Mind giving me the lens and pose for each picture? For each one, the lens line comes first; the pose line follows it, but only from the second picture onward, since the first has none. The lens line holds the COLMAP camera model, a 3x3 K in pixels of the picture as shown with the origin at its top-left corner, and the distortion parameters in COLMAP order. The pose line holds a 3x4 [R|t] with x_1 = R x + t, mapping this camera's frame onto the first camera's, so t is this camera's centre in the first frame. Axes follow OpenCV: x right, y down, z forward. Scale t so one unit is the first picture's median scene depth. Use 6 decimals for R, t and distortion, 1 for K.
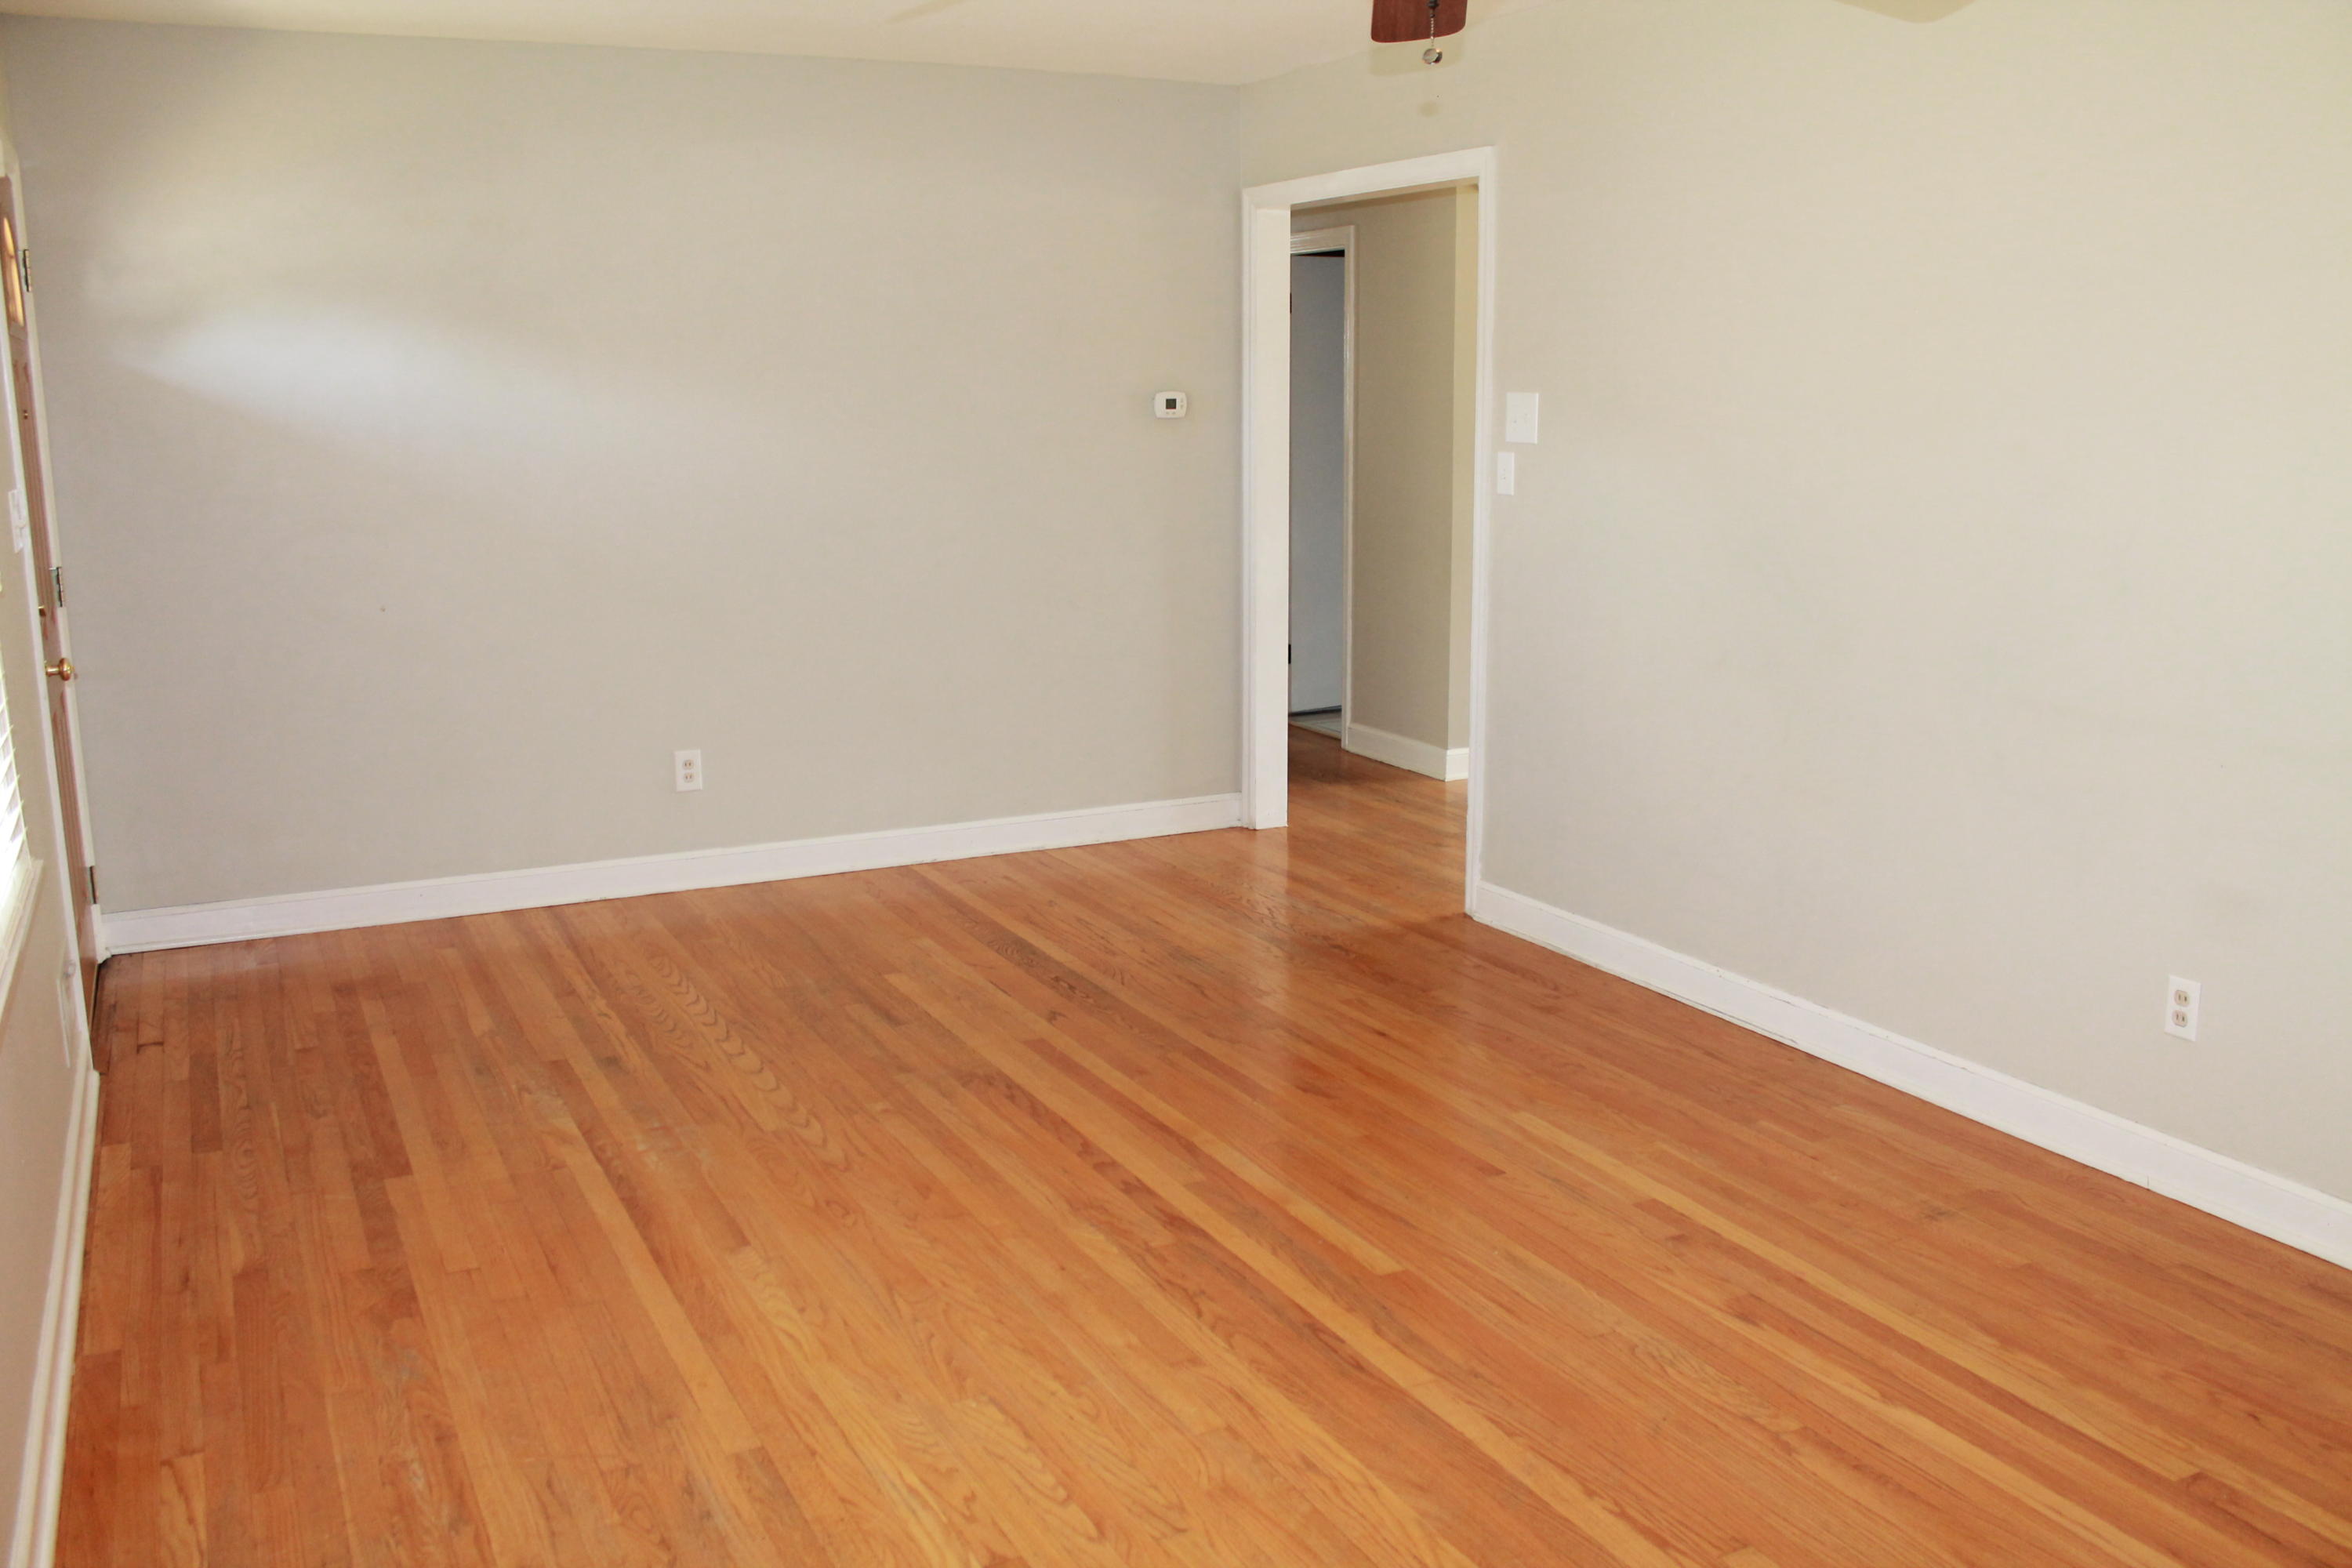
lens RADIAL K [[2023.6, 0, 1174.9], [0, 2023.6, 785.9], [0, 0, 1]] dist [-0.148559, 0.141784]
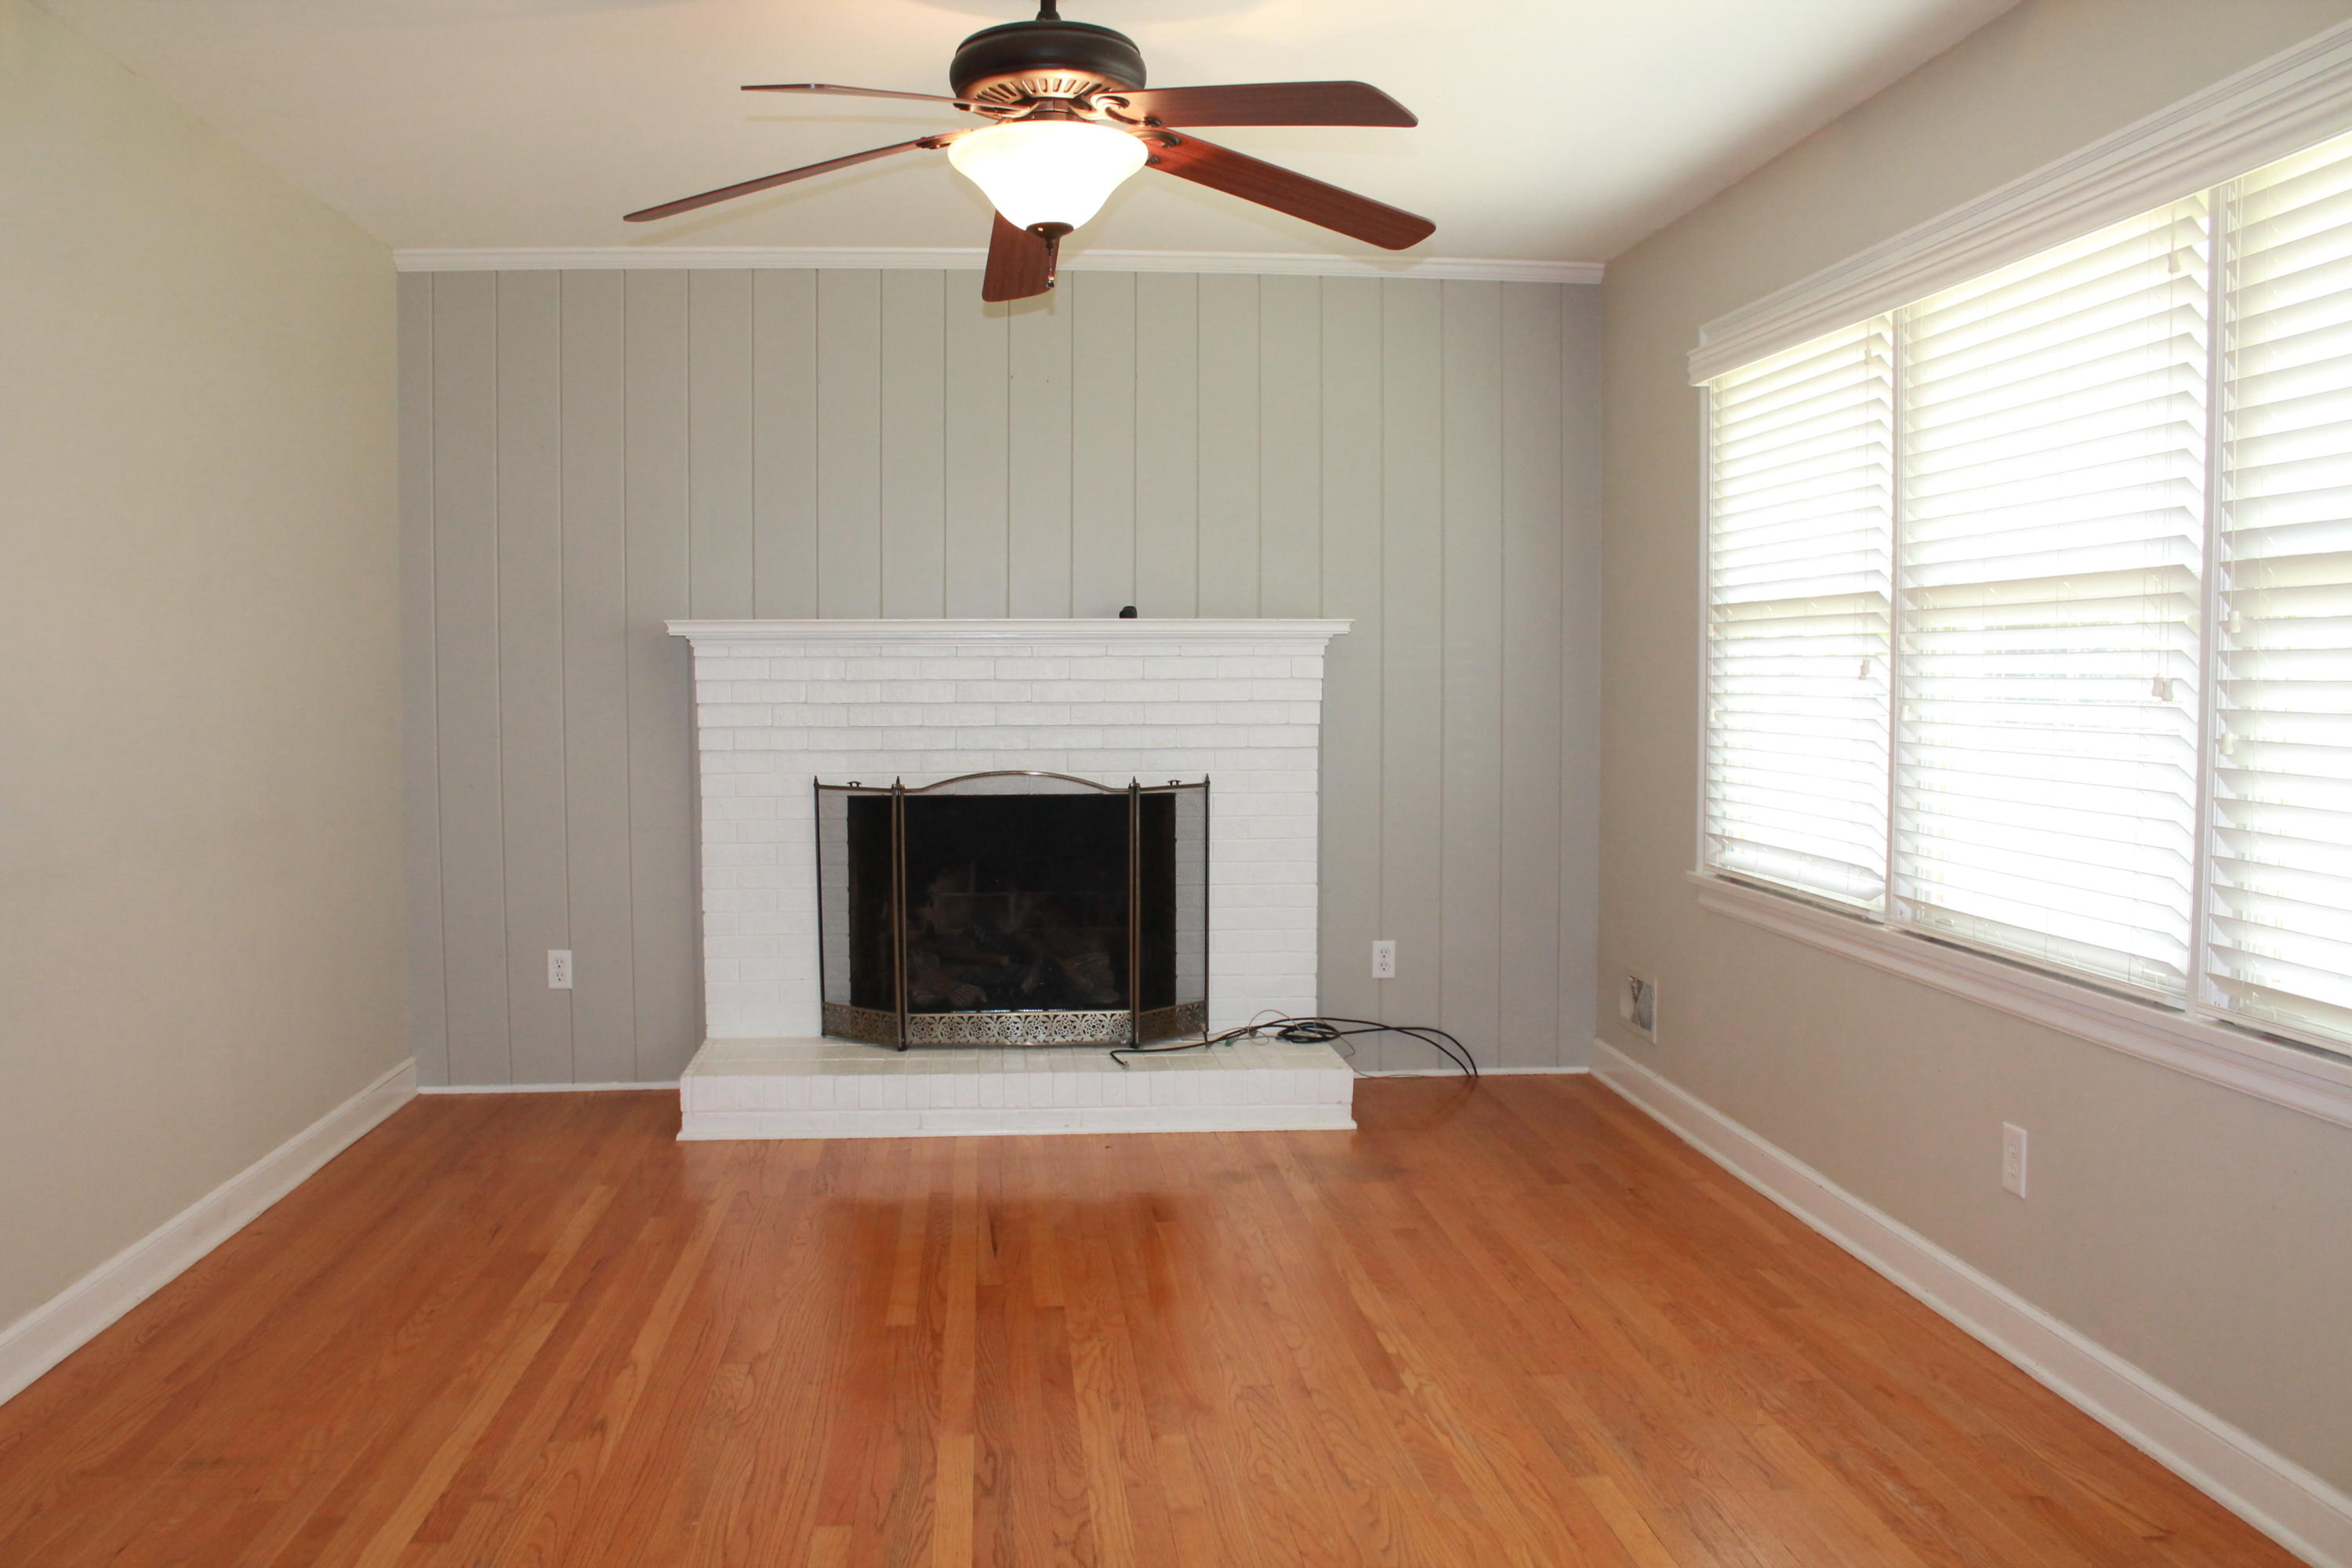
lens RADIAL K [[2023.6, 0, 1174.8], [0, 2023.6, 784.1], [0, 0, 1]] dist [-0.148559, 0.141784]
pose [[-0.931519, -0.013701, 0.363435, -0.370600], [0.078430, 0.968211, 0.237523, -0.282460], [-0.355136, 0.249761, -0.900832, 1.846086]]
